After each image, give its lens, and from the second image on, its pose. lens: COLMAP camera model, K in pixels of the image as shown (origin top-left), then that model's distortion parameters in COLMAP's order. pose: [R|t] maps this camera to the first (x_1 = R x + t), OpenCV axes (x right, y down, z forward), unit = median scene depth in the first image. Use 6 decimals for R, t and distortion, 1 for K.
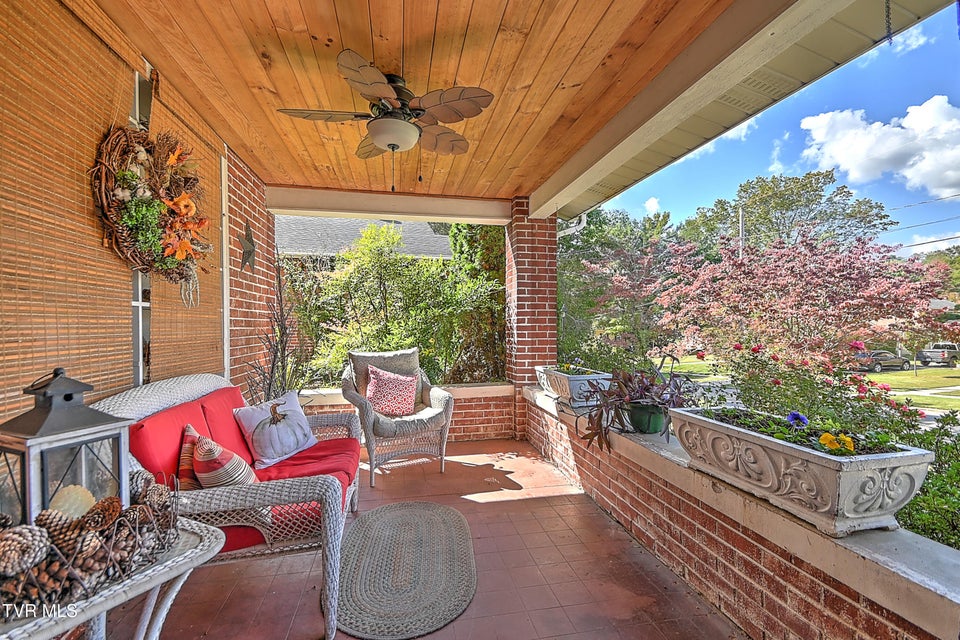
lens RADIAL K [[422.6, 0, 476.7], [0, 422.6, 324.0], [0, 0, 1]] dist [0.024281, -0.013312]
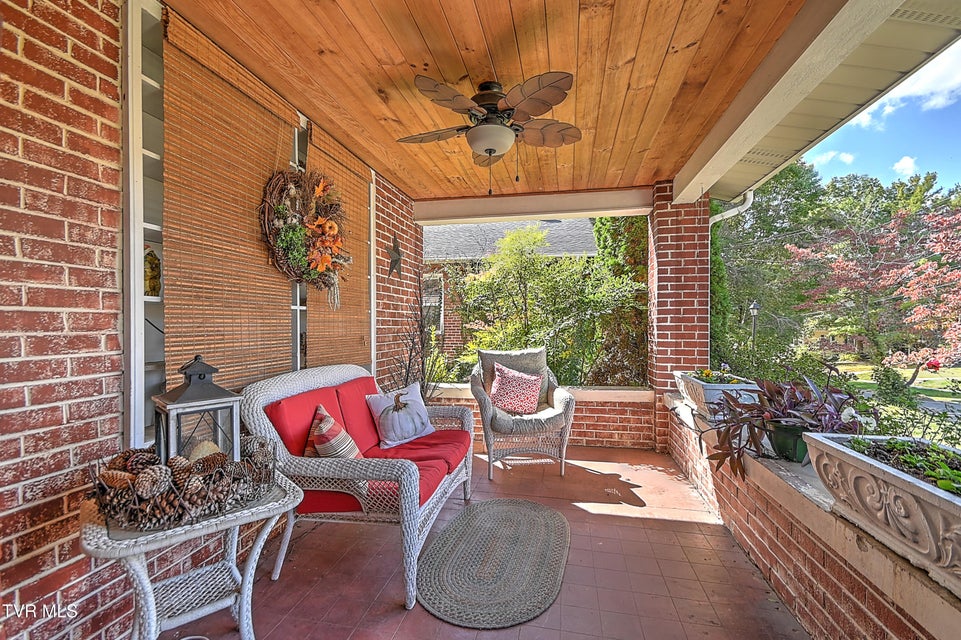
lens RADIAL K [[423.0, 0, 477.2], [0, 423.0, 324.0], [0, 0, 1]] dist [0.024281, -0.013312]
pose [[0.919524, 0.001022, -0.393033, 0.175882], [-0.000165, 0.999998, 0.002215, -0.000809], [0.393034, -0.001972, 0.919522, 0.037659]]
